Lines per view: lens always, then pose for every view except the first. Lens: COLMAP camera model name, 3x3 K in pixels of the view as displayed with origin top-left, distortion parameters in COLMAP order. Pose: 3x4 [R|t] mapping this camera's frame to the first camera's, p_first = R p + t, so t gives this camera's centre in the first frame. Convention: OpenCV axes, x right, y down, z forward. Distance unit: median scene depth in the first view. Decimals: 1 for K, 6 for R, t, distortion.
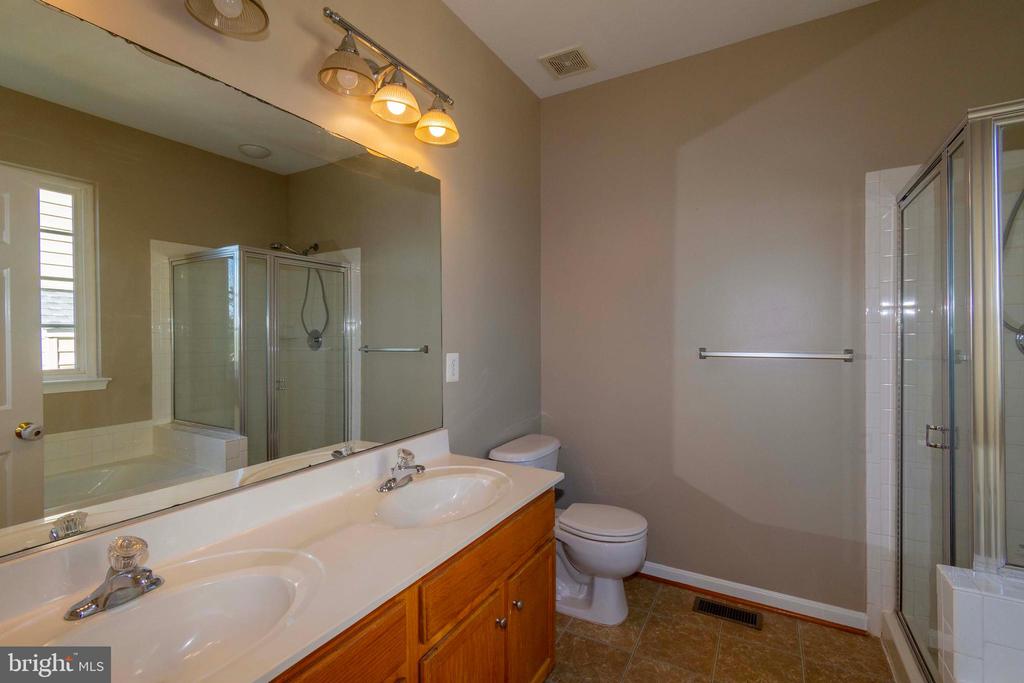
lens RADIAL K [[453.5, 0, 514.9], [0, 453.5, 335.6], [0, 0, 1]] dist [0.011525, -0.006474]
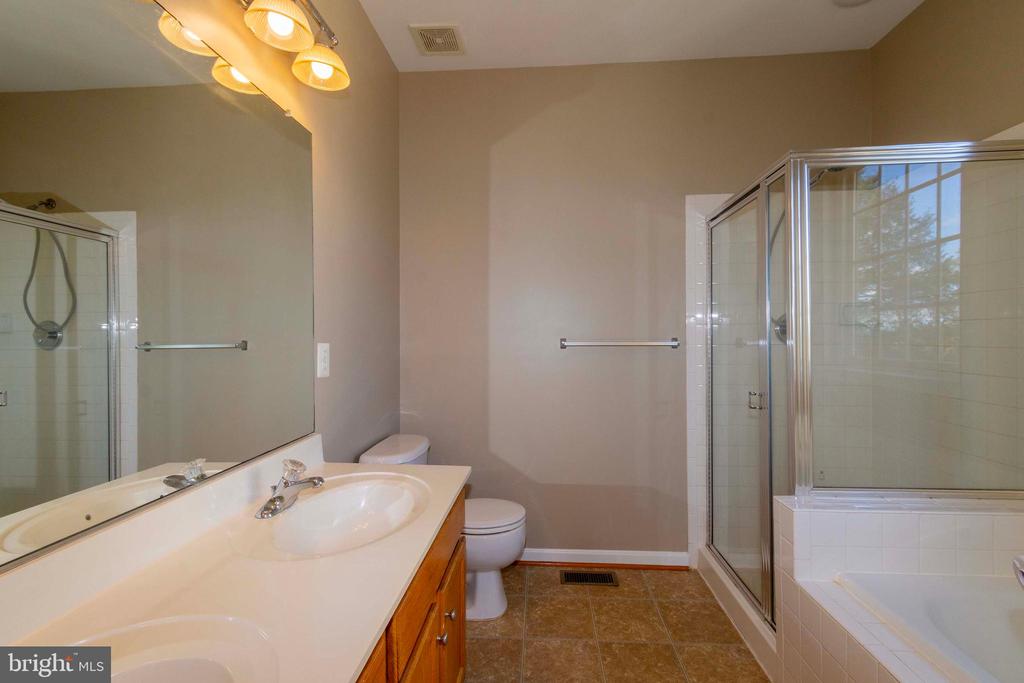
lens RADIAL K [[453.5, 0, 514.9], [0, 453.5, 335.6], [0, 0, 1]] dist [0.011525, -0.006474]
pose [[0.899784, 0.001285, 0.436334, -0.190013], [0.001683, 0.999978, -0.006416, 0.031636], [-0.436333, 0.006508, 0.899762, 0.093552]]
